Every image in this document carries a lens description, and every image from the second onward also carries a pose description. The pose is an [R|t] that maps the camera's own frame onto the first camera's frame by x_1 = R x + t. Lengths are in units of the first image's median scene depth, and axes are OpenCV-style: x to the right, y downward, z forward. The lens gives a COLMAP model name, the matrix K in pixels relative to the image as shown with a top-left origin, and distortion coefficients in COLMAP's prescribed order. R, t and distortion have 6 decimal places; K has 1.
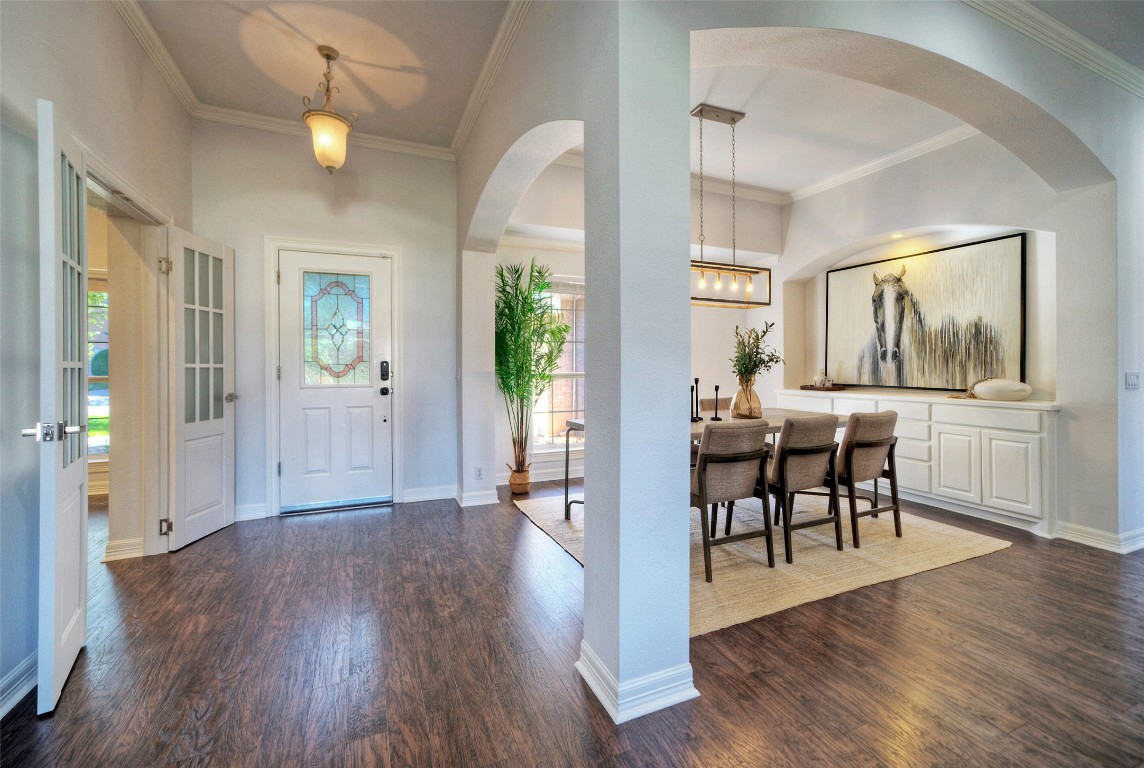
lens RADIAL K [[487.6, 0, 569.9], [0, 487.6, 360.1], [0, 0, 1]] dist [0.000346, 0.000087]
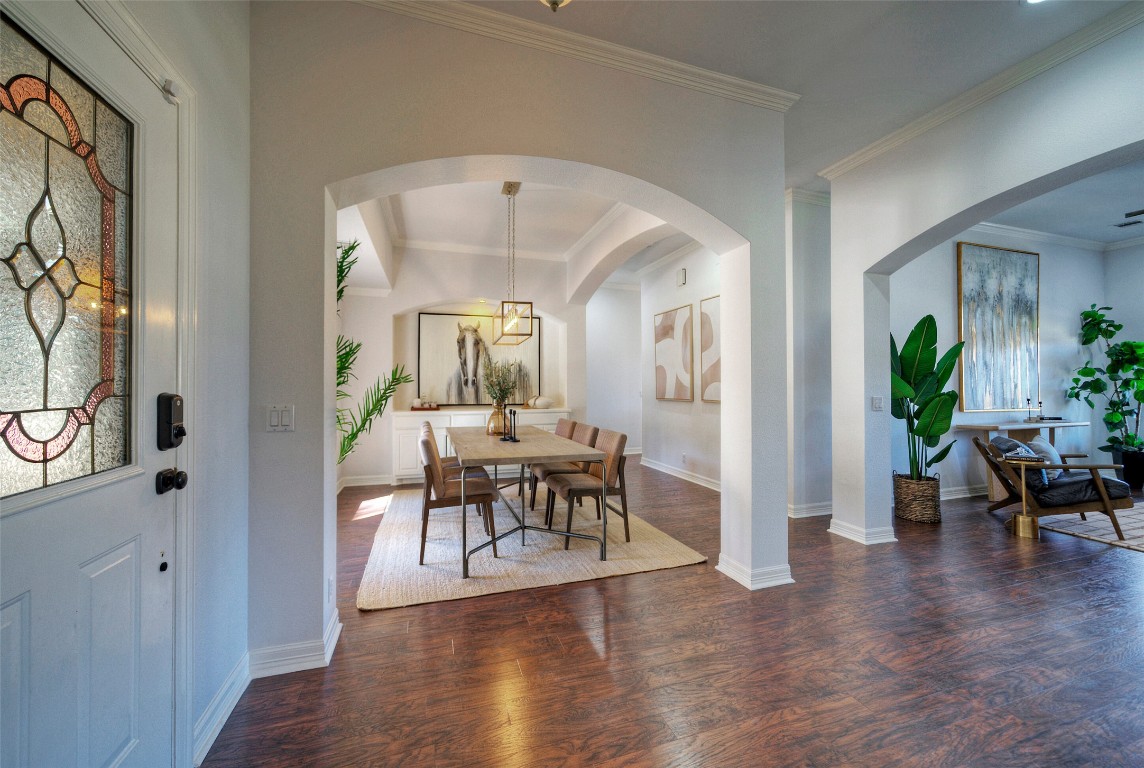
lens RADIAL K [[425.9, 0, 568.6], [0, 425.9, 382.7], [0, 0, 1]] dist [-0.000647, -0.000019]
pose [[0.115140, 0.003634, 0.993343, -0.550786], [0.000821, 0.999993, -0.003753, -0.003982], [-0.993349, 0.001248, 0.115136, 0.577708]]
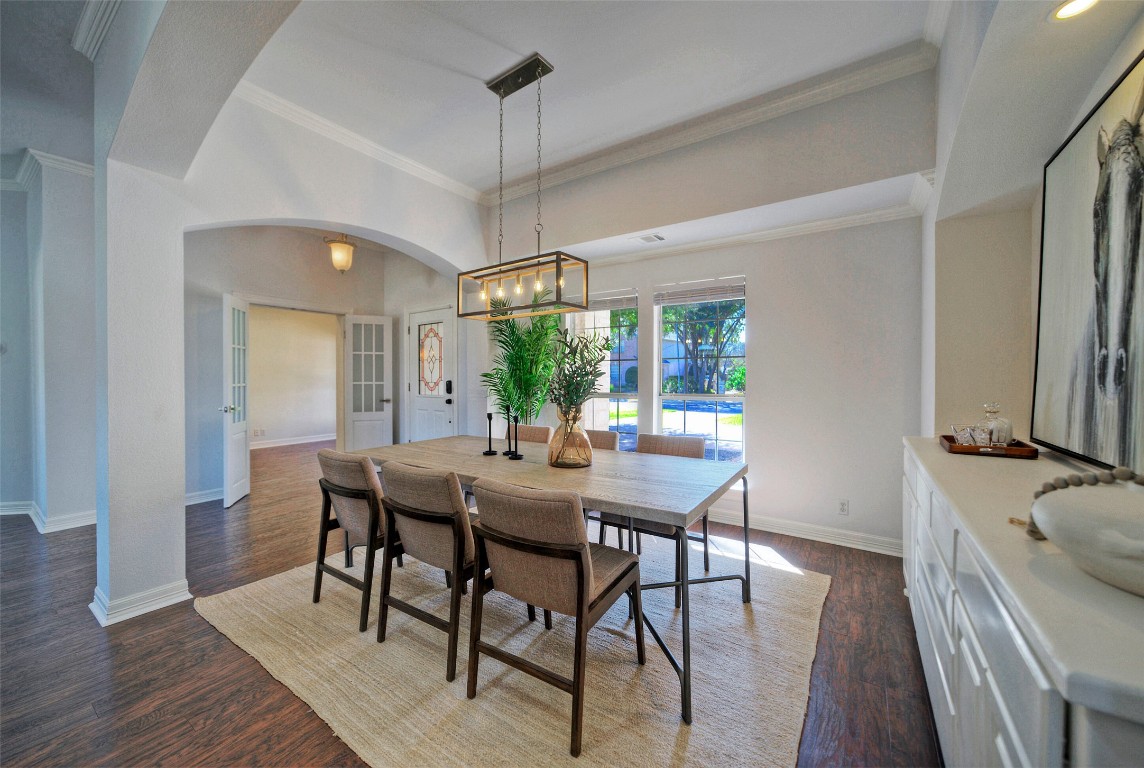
lens RADIAL K [[425.9, 0, 575.1], [0, 425.9, 370.5], [0, 0, 1]] dist [-0.000070, 0.000024]
pose [[0.518088, -0.012868, -0.855230, 0.748515], [0.004307, 0.999913, -0.012436, -0.008461], [0.855316, 0.002759, 0.518099, 0.566355]]
